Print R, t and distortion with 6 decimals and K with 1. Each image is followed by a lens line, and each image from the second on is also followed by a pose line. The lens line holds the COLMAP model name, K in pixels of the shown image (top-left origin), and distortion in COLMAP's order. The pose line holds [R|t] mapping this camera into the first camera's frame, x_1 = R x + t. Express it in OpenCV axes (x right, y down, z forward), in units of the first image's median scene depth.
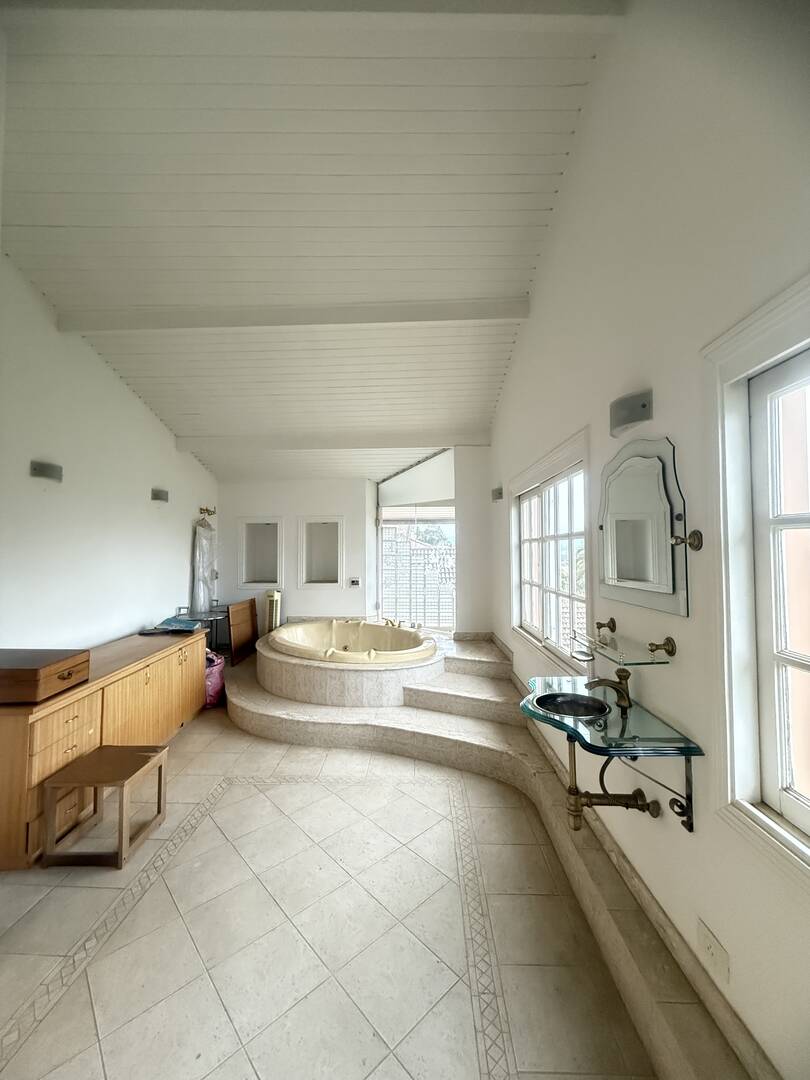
lens RADIAL K [[433.5, 0, 404.0], [0, 433.5, 536.6], [0, 0, 1]] dist [0.001026, 0.000091]
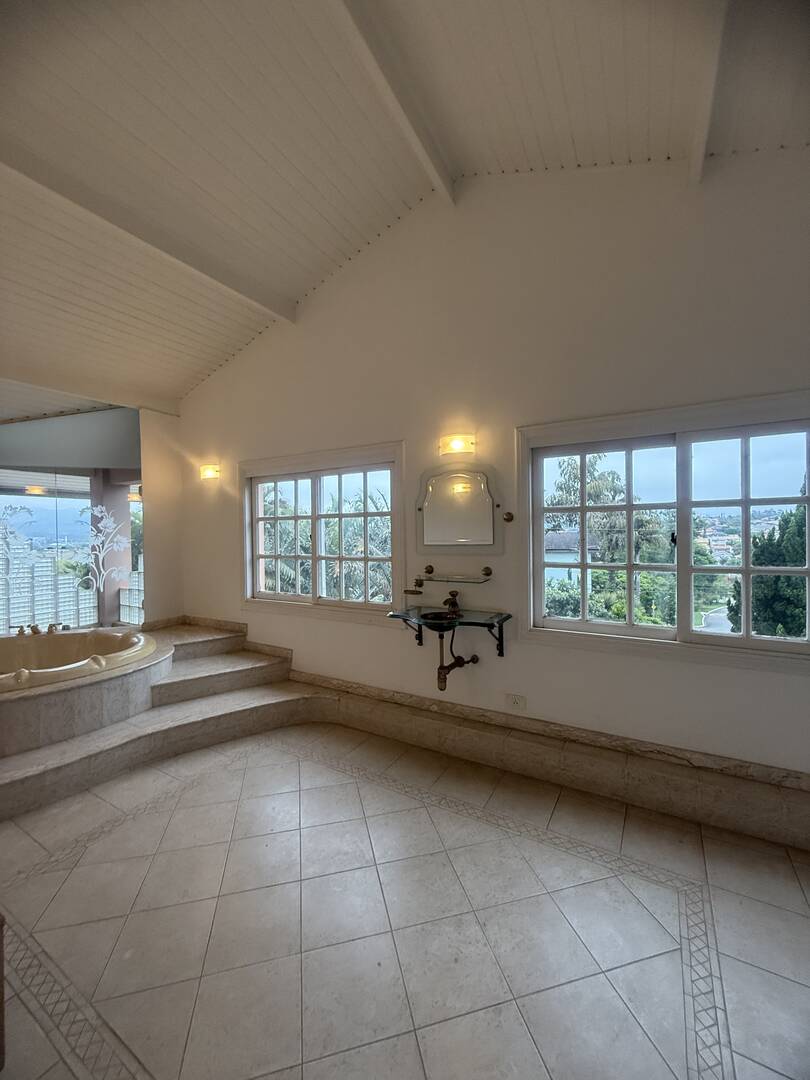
lens RADIAL K [[433.5, 0, 406.1], [0, 433.5, 537.4], [0, 0, 1]] dist [0.001026, 0.000091]
pose [[0.471806, -0.010537, 0.881640, -0.566013], [-0.019612, 0.999556, 0.022442, 0.026847], [-0.881484, -0.027879, 0.471389, 0.177913]]
